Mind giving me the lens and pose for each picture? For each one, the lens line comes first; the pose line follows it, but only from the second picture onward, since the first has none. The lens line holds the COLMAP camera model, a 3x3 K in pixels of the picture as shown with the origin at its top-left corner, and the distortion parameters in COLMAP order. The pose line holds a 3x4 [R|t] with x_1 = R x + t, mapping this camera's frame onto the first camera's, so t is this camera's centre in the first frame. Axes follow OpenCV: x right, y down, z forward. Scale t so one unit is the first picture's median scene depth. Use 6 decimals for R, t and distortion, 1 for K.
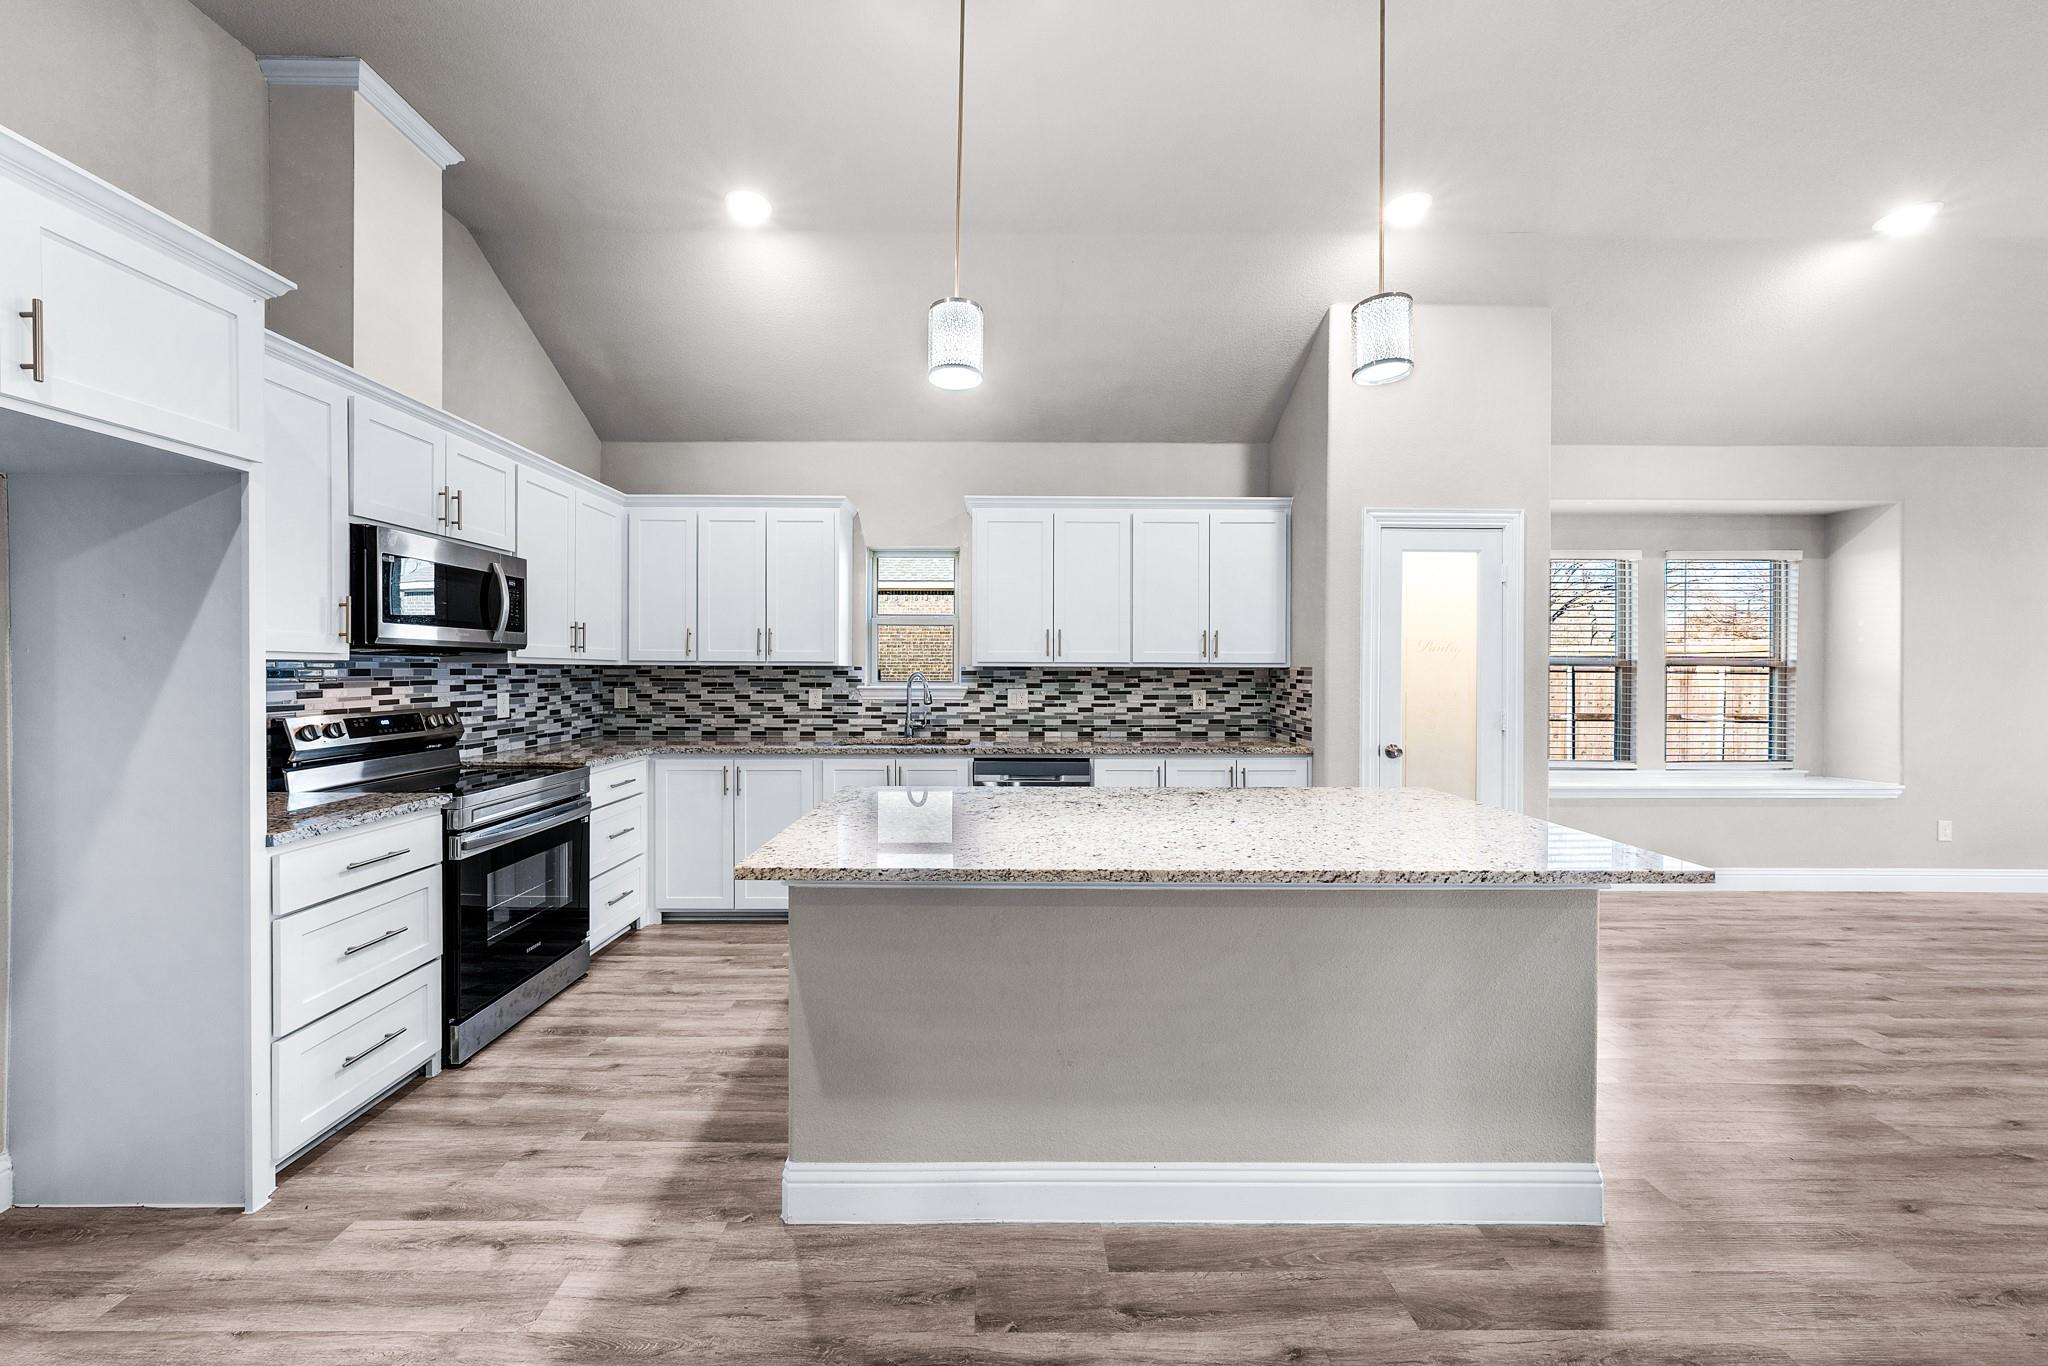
lens RADIAL K [[702.7, 0, 1015.4], [0, 702.7, 685.5], [0, 0, 1]] dist [-0.001179, -0.000195]
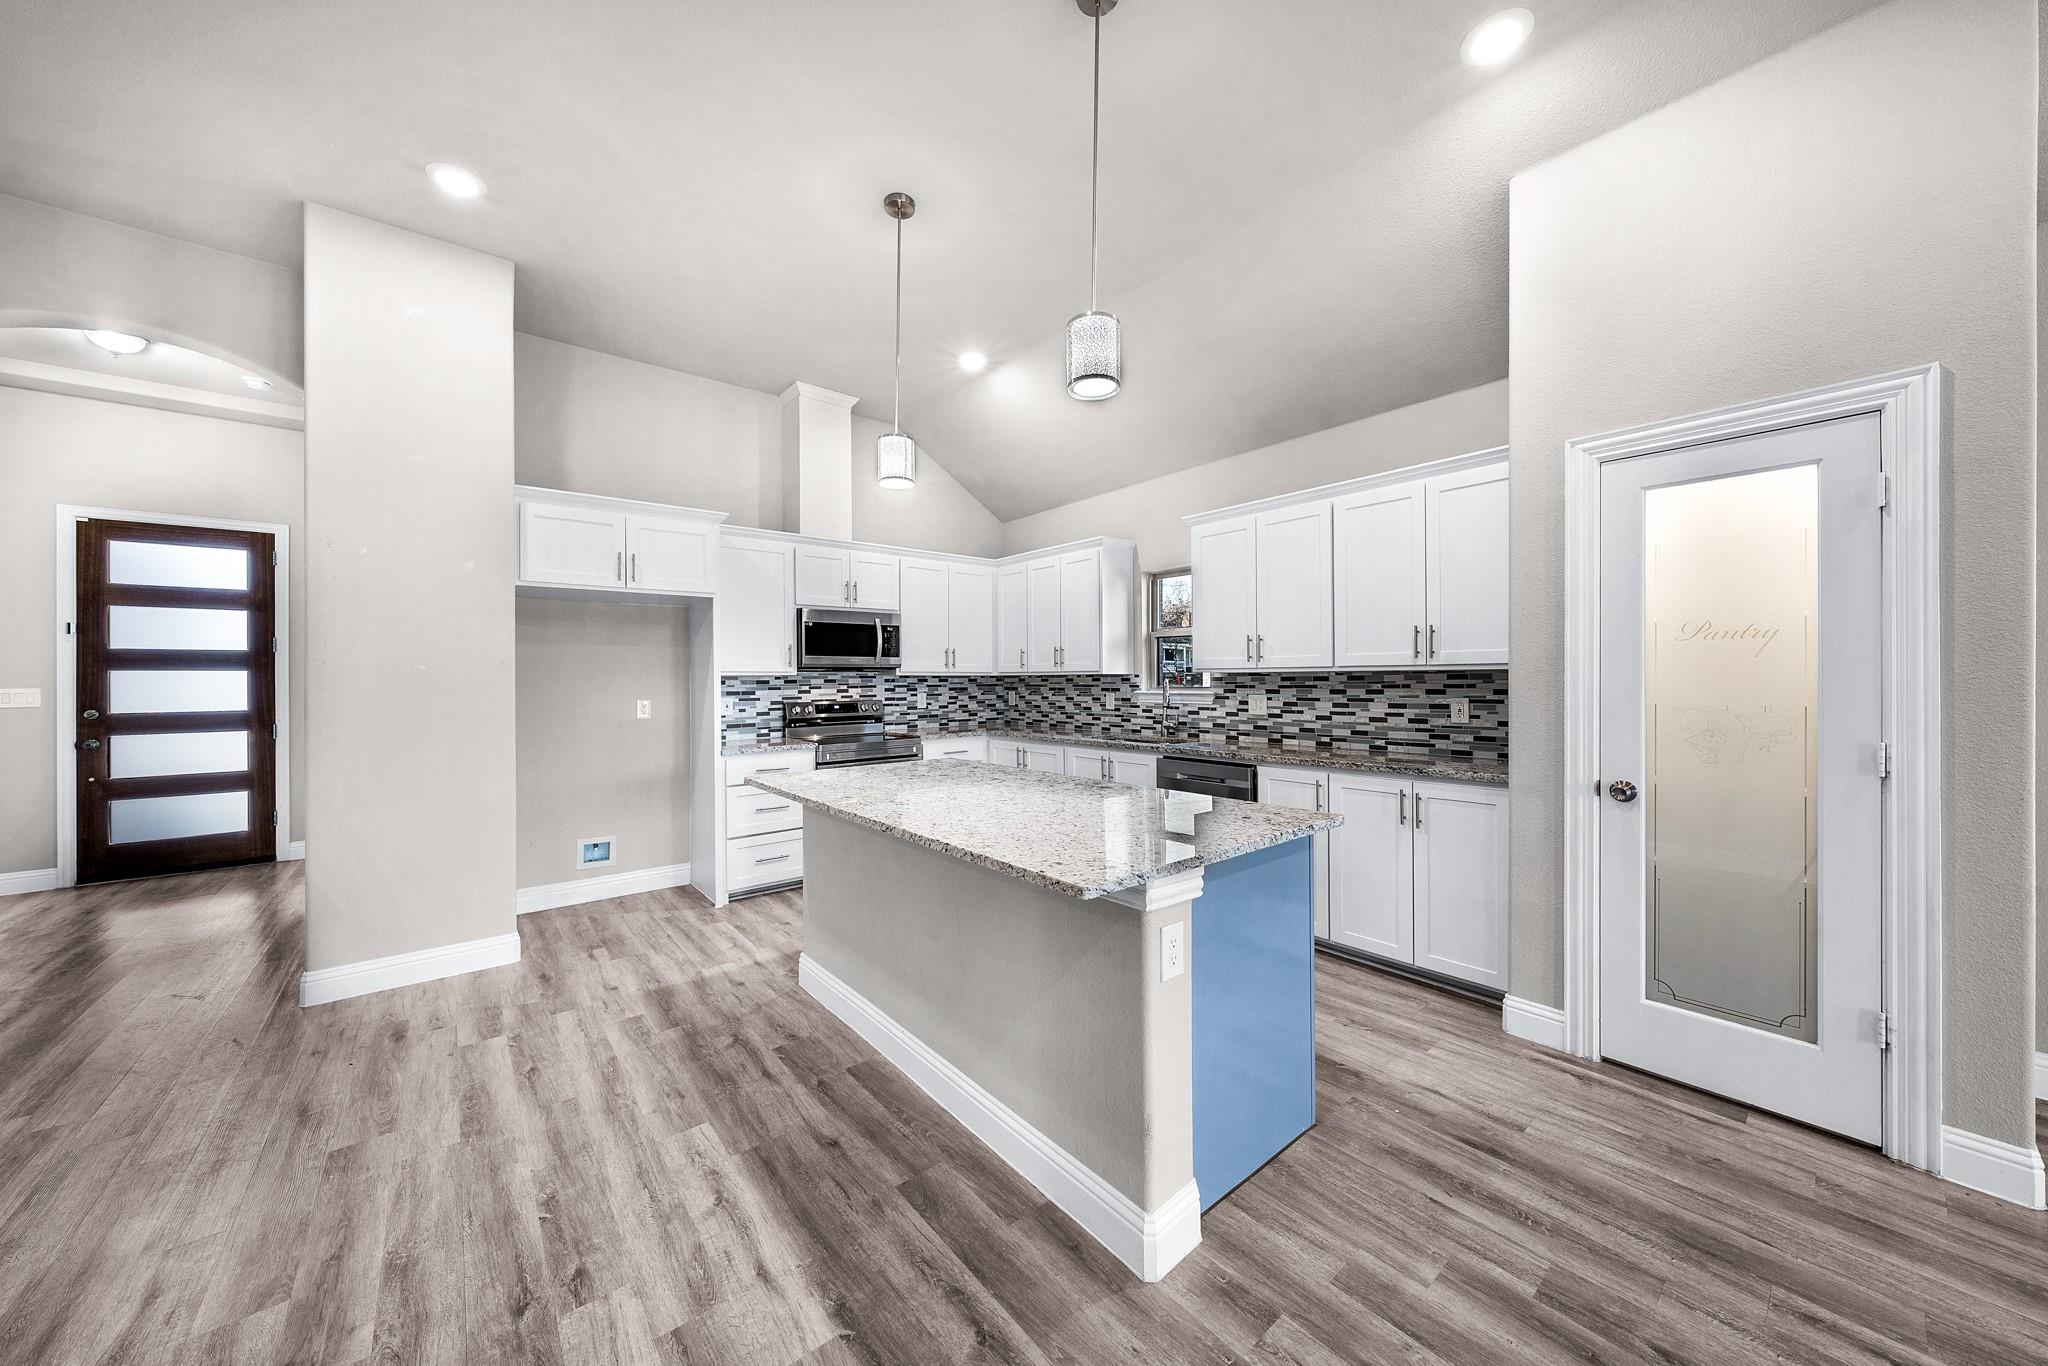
lens RADIAL K [[702.7, 0, 1038.5], [0, 702.7, 679.8], [0, 0, 1]] dist [-0.001179, -0.000195]
pose [[0.640508, -0.006088, -0.767928, 0.625952], [-0.008400, 0.999853, -0.014933, 0.001526], [0.767906, 0.016015, 0.640363, 0.129739]]
